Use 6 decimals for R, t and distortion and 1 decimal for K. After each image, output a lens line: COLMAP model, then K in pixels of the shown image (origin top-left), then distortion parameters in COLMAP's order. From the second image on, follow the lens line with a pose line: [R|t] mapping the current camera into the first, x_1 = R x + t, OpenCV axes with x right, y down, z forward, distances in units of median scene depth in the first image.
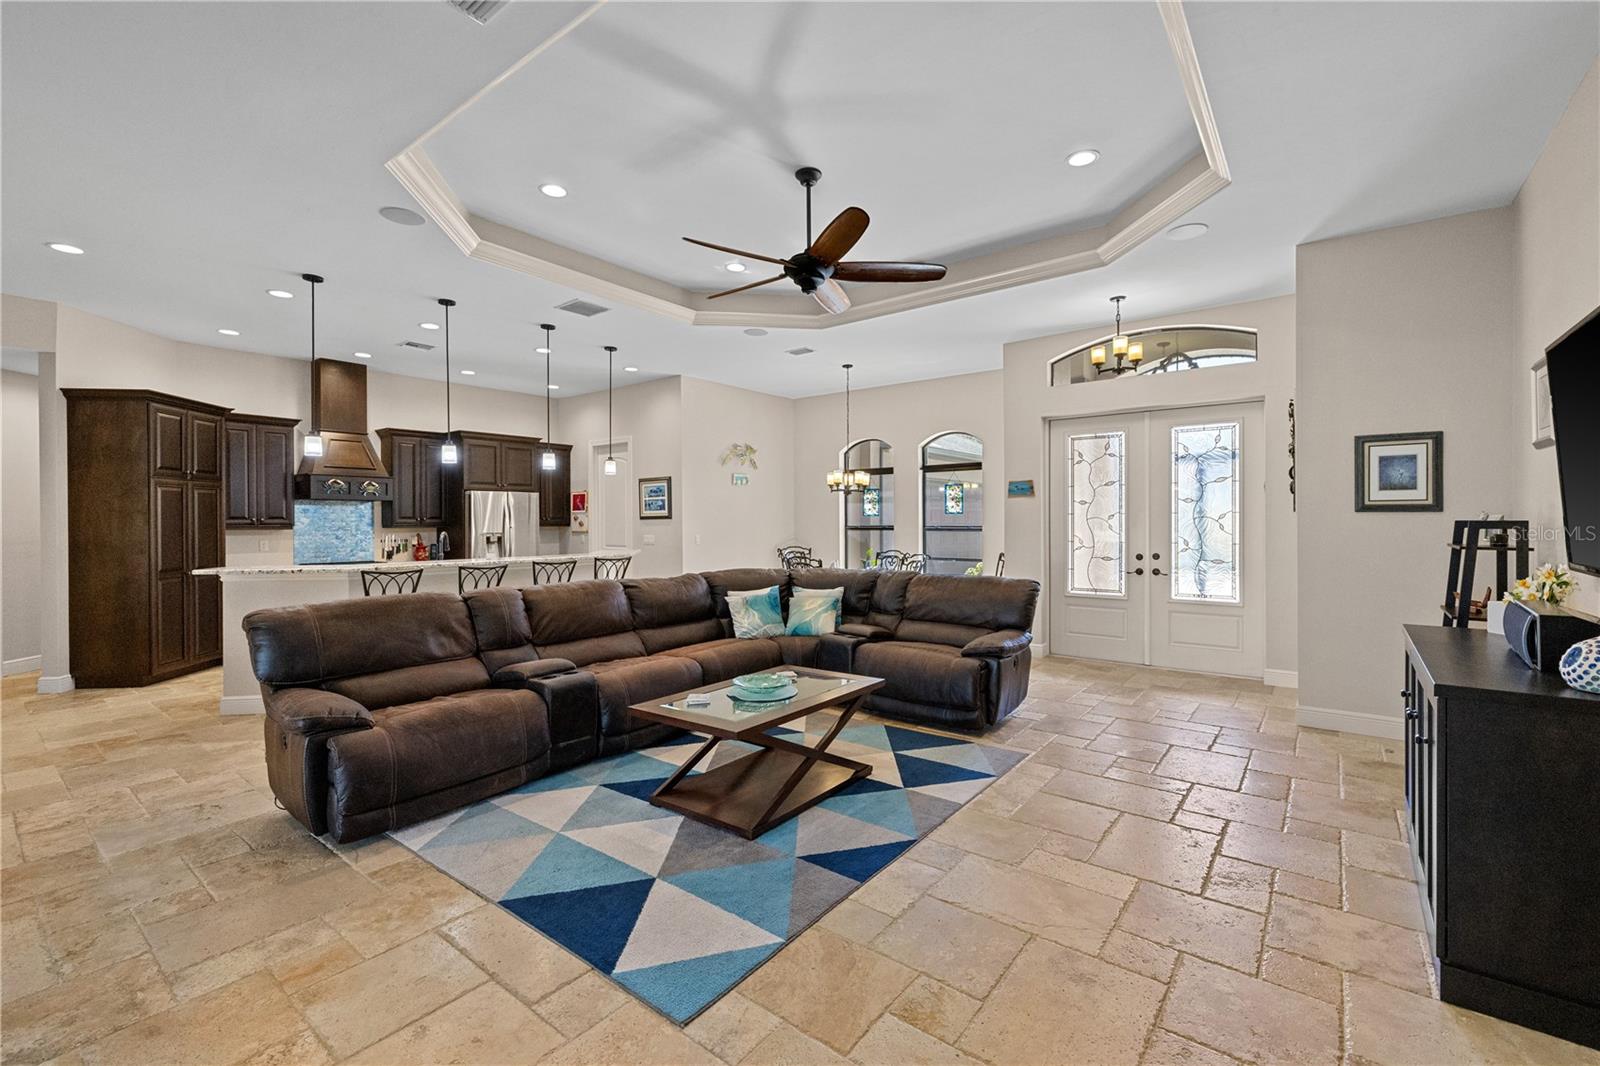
lens RADIAL K [[677.3, 0, 795.3], [0, 677.3, 524.8], [0, 0, 1]] dist [0.002235, -0.000347]
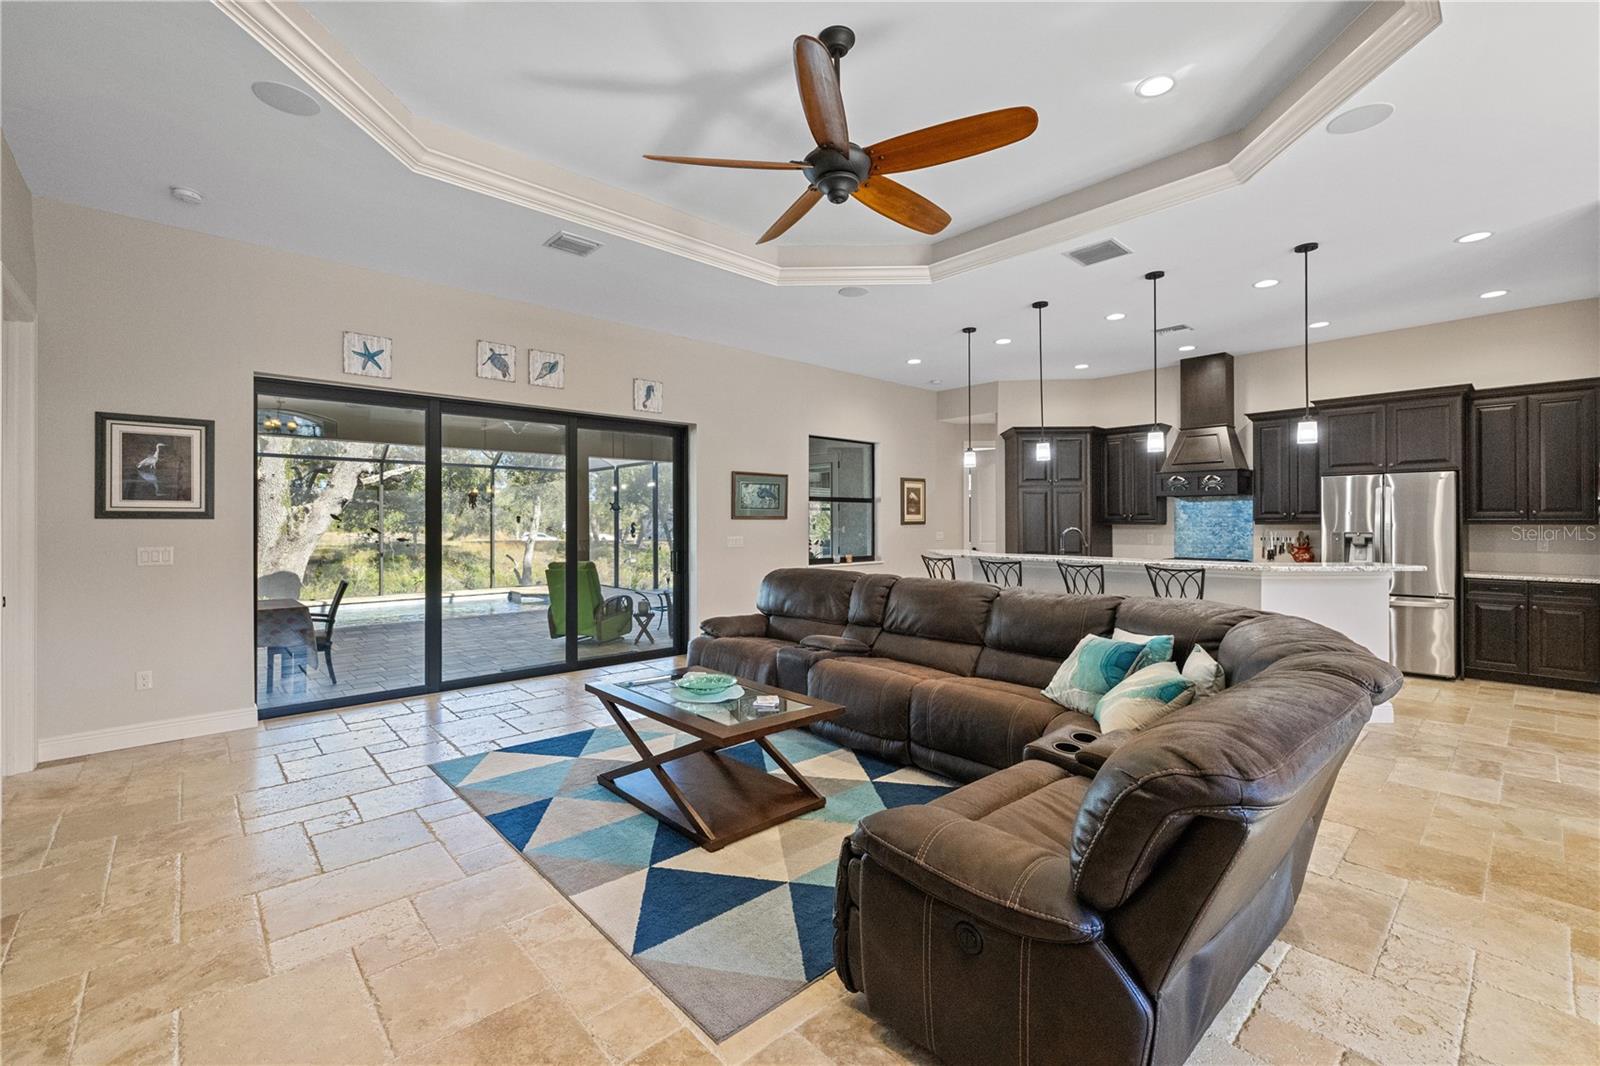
lens RADIAL K [[677.3, 0, 810.9], [0, 677.3, 522.4], [0, 0, 1]] dist [0.002235, -0.000347]
pose [[-0.154679, 0.005889, -0.987947, 0.452309], [-0.002274, 0.999977, 0.006316, -0.002559], [0.987962, 0.003223, -0.154662, 0.662585]]
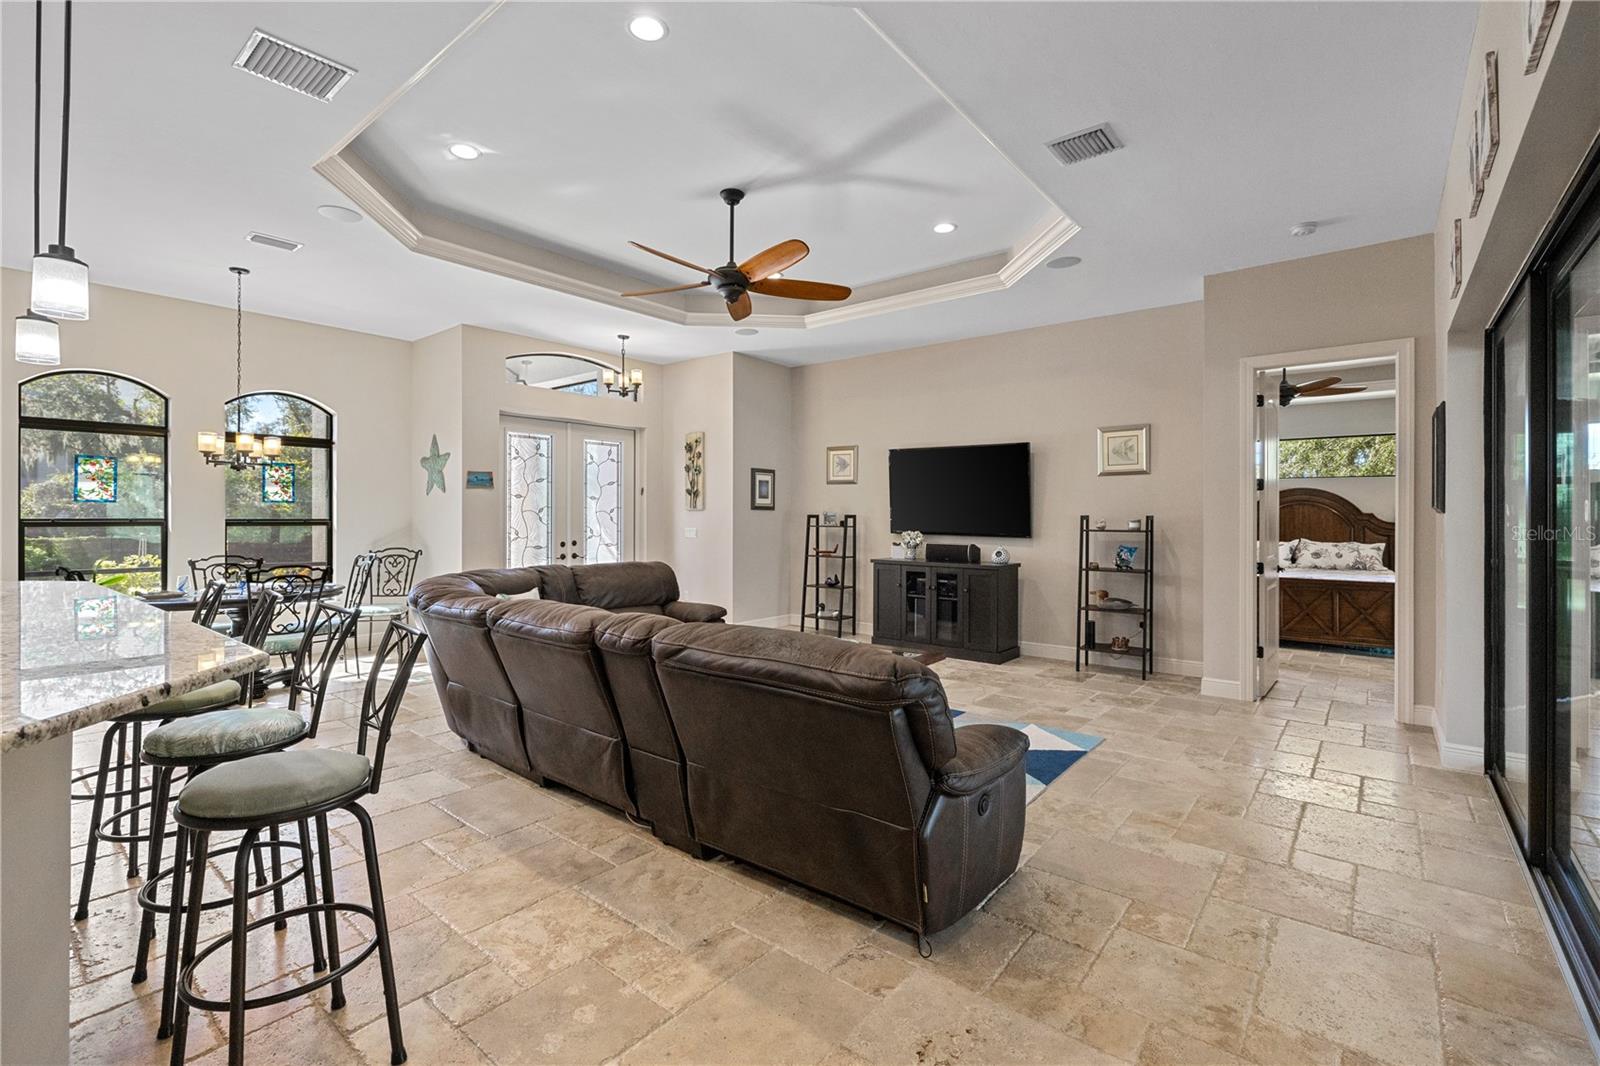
lens RADIAL K [[709.7, 0, 801.6], [0, 709.7, 520.2], [0, 0, 1]] dist [-0.007800, 0.001119]
pose [[0.020269, -0.002240, 0.999792, -0.680708], [0.002299, 0.999995, 0.002194, 0.003457], [-0.999792, 0.002254, 0.020274, 0.527845]]
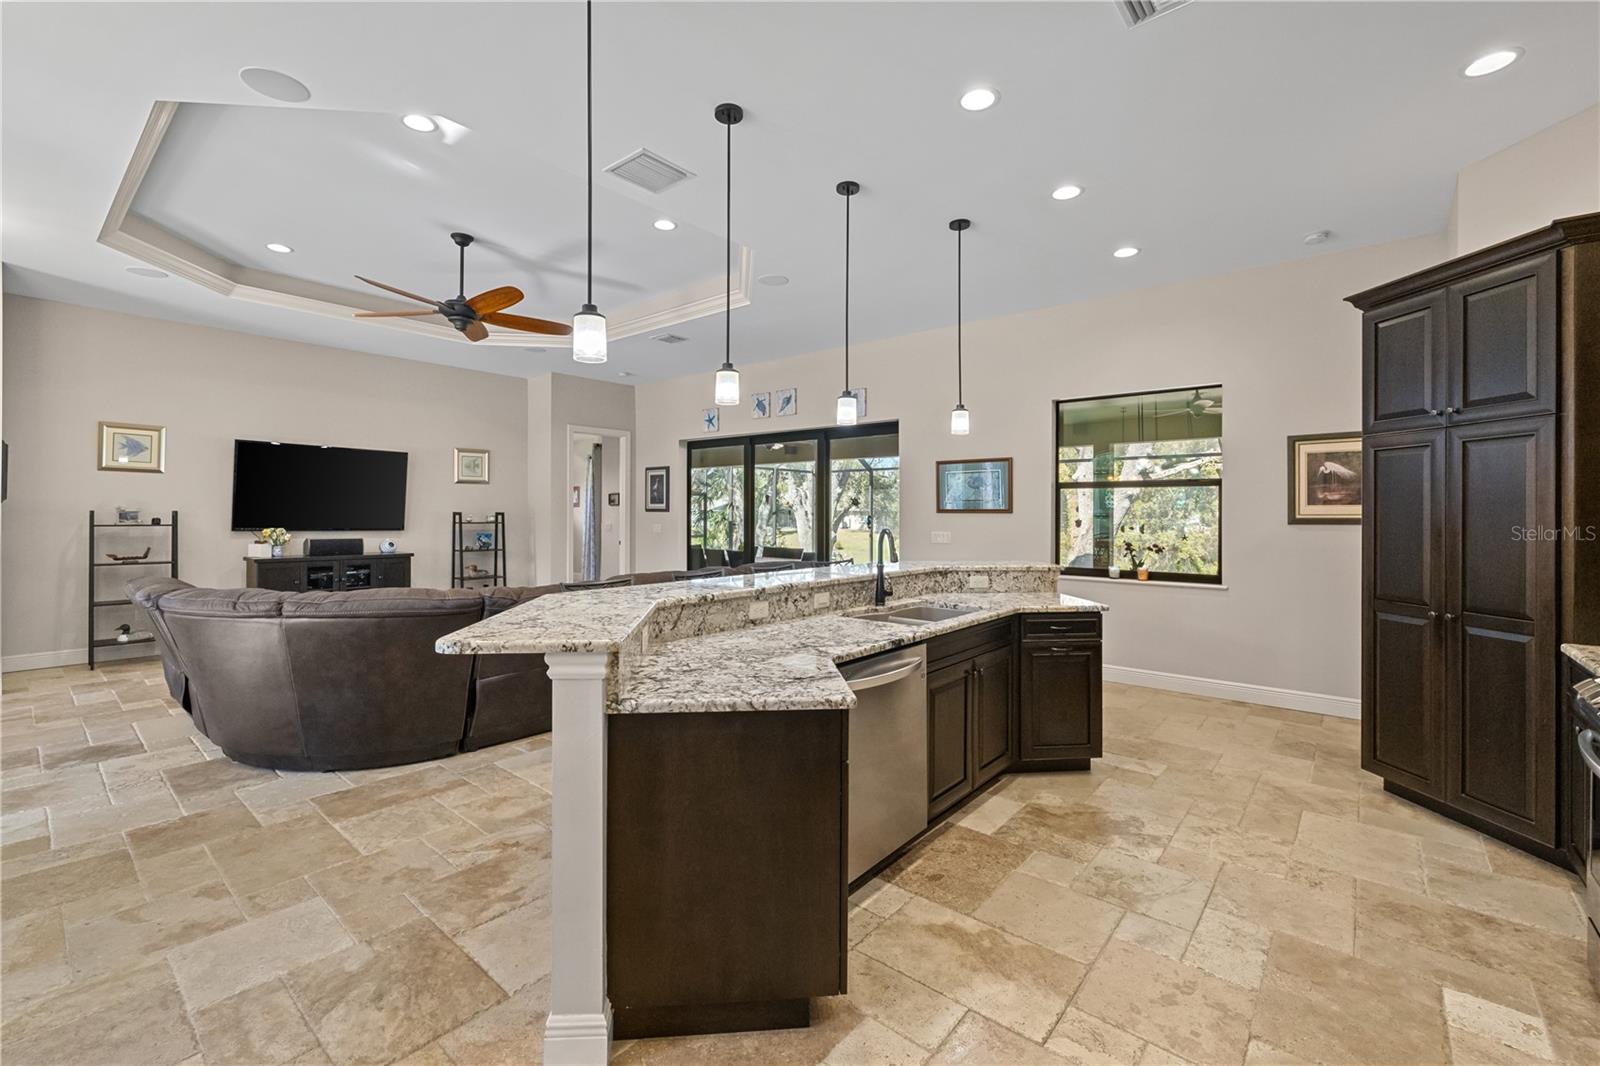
lens RADIAL K [[677.3, 0, 792.3], [0, 677.3, 512.6], [0, 0, 1]] dist [0.002235, -0.000347]
pose [[-0.999065, -0.000713, 0.043223, -0.394416], [-0.000482, 0.999986, 0.005348, -0.005721], [-0.043226, 0.005322, -0.999051, 1.366005]]
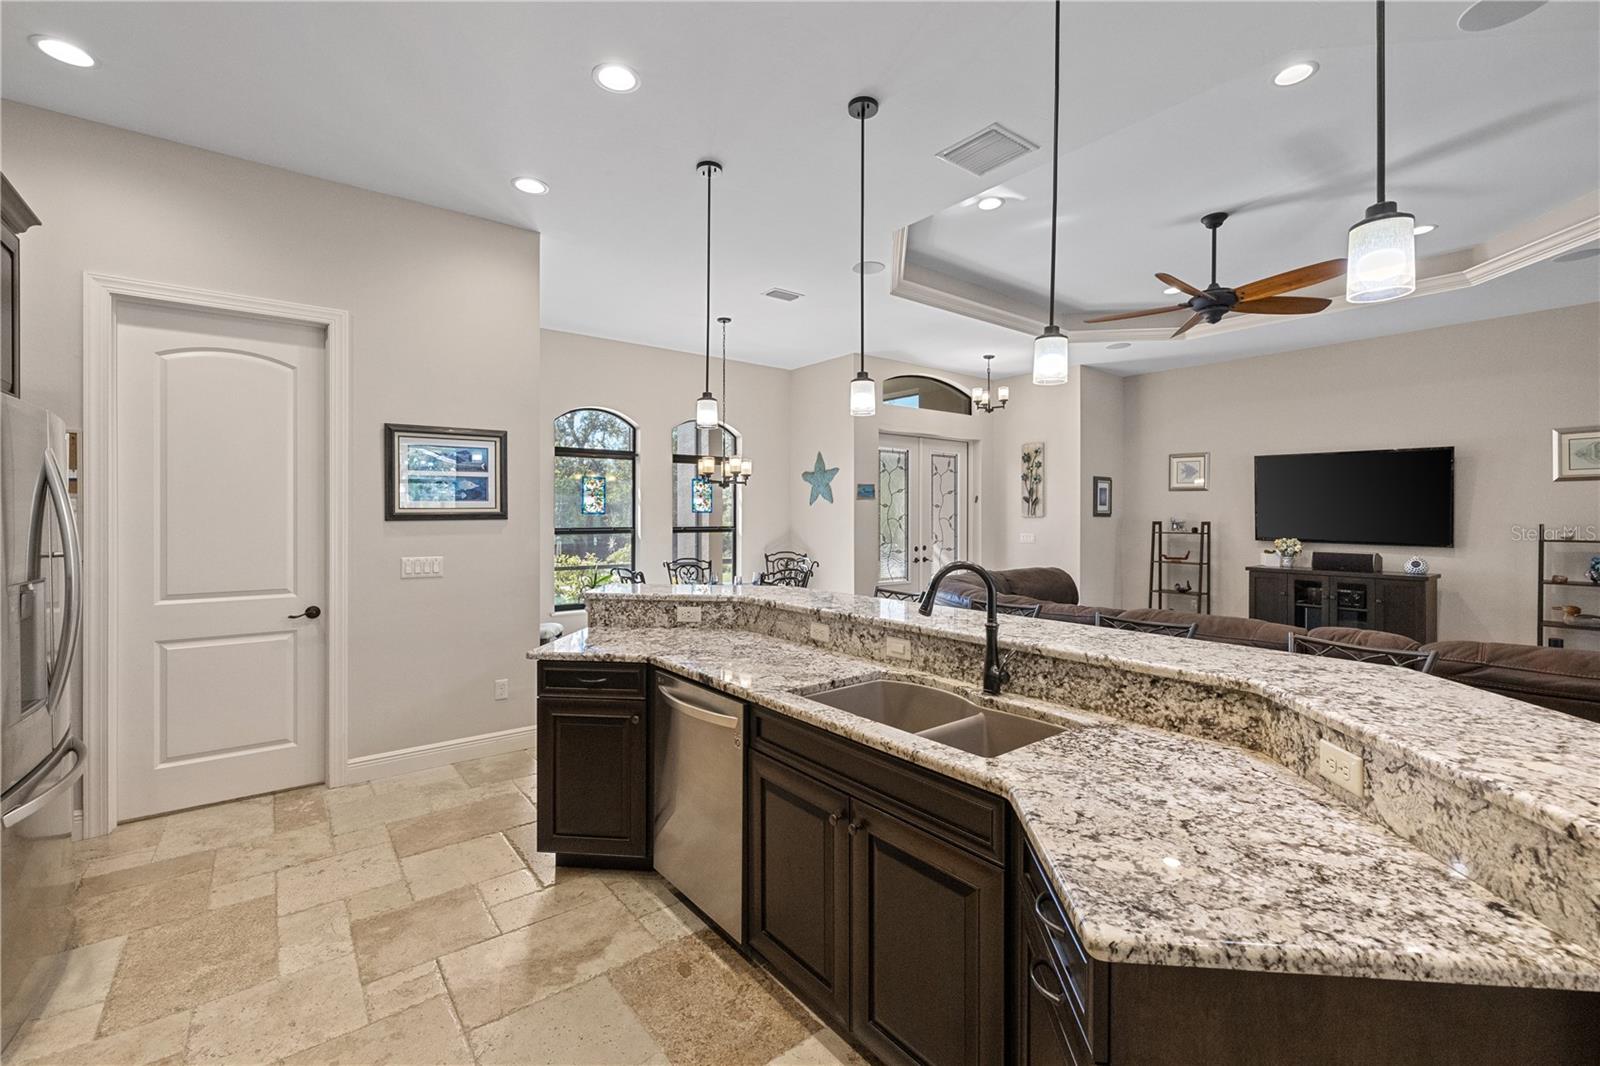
lens RADIAL K [[677.3, 0, 805.8], [0, 677.3, 517.3], [0, 0, 1]] dist [0.002235, -0.000347]
pose [[0.234046, 0.001097, 0.972225, -0.755124], [0.003985, 0.999990, -0.002088, -0.010405], [-0.972217, 0.004363, 0.234039, 0.852730]]
